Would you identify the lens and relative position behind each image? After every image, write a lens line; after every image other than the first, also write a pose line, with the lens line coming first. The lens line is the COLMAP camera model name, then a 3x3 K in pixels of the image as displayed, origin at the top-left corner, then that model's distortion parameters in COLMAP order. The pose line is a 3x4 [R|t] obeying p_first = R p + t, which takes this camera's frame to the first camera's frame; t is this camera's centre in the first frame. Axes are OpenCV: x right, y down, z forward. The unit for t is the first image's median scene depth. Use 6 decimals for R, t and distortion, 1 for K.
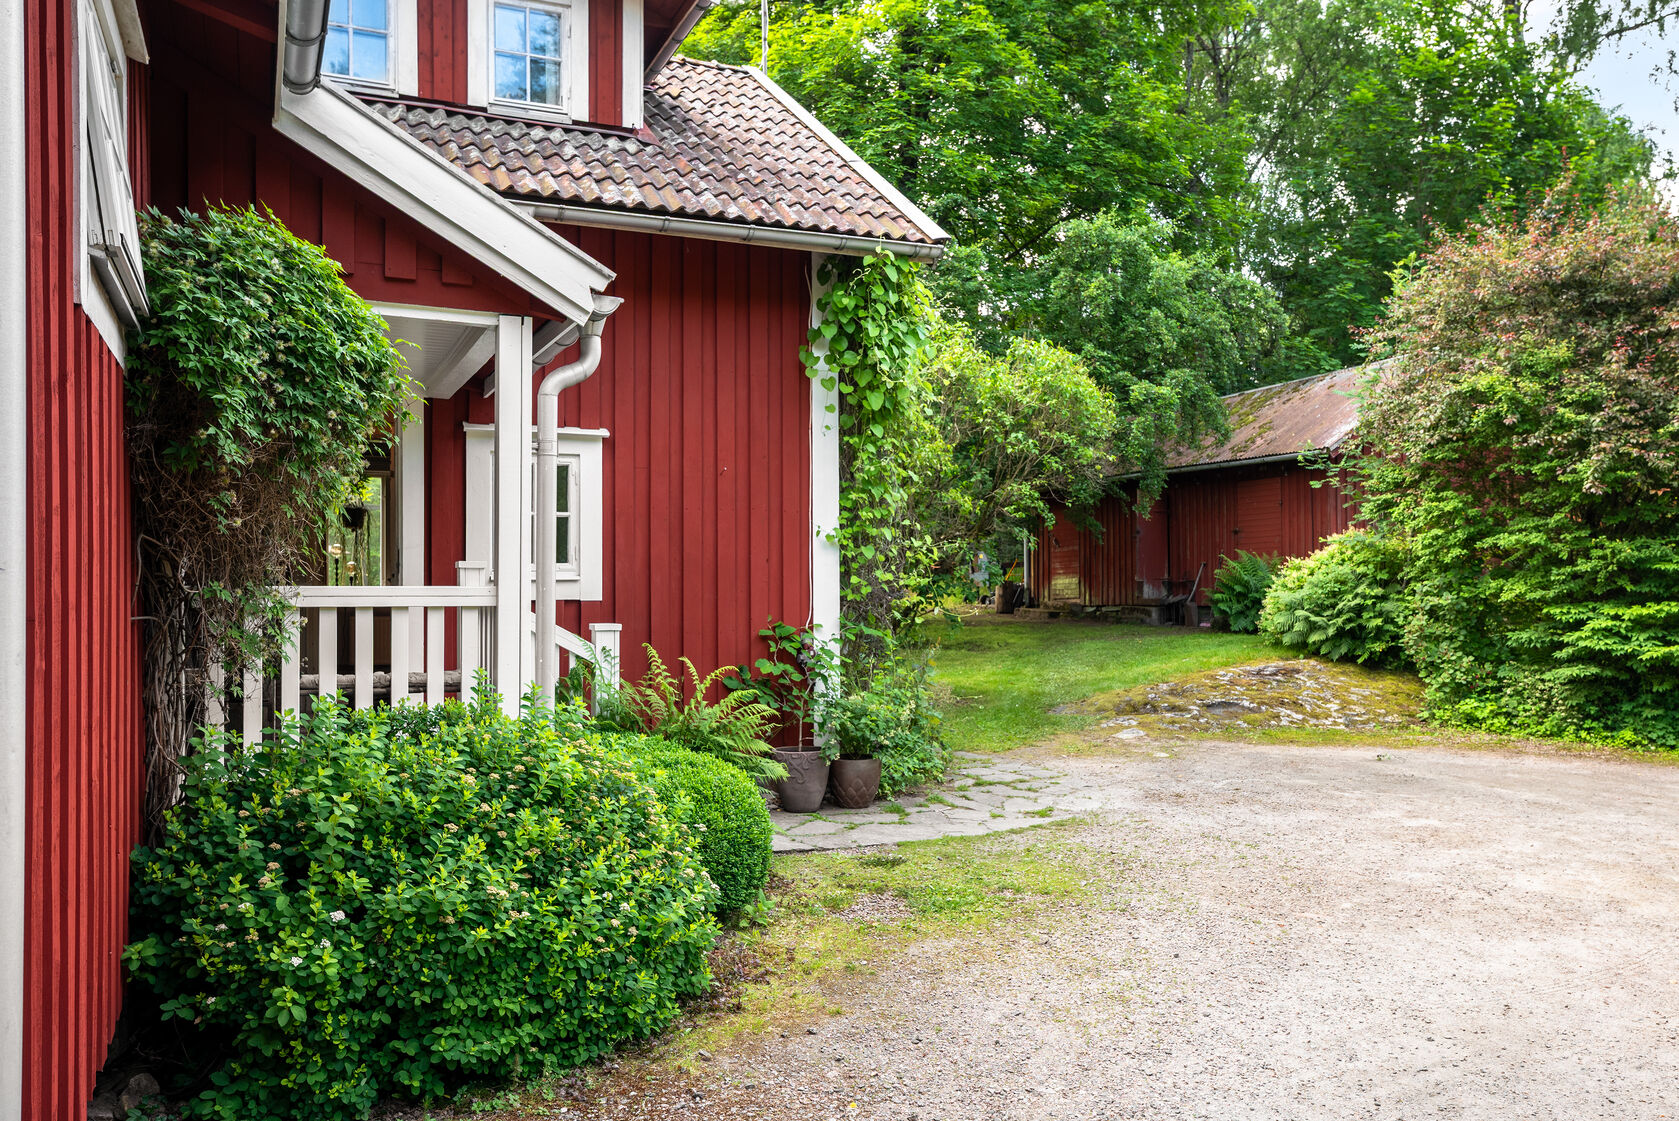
lens RADIAL K [[1271.9, 0, 840.9], [0, 1271.9, 558.9], [0, 0, 1]] dist [-0.003843, -0.000241]
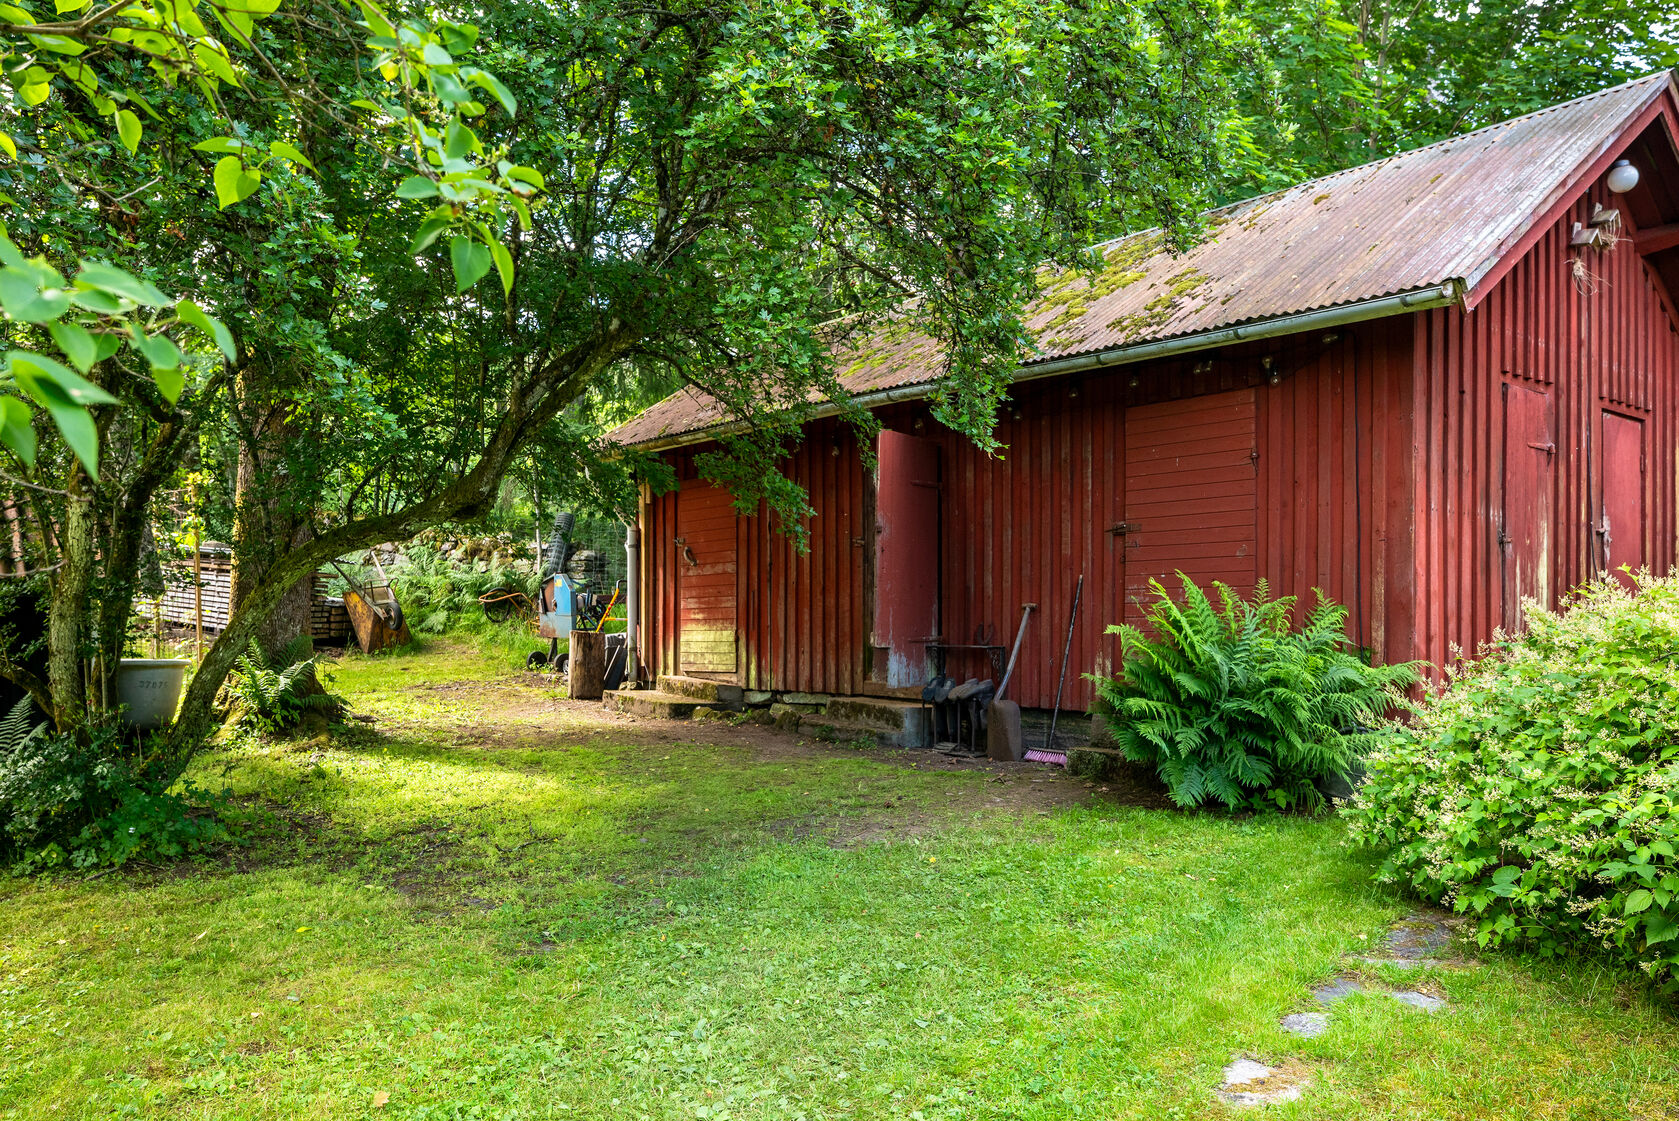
lens RADIAL K [[1271.9, 0, 840.0], [0, 1271.9, 567.9], [0, 0, 1]] dist [-0.003843, -0.000241]
pose [[0.963681, 0.017194, 0.266501, 0.108092], [-0.012850, 0.999755, -0.018037, -0.000781], [-0.266745, 0.013957, 0.963666, 0.589113]]
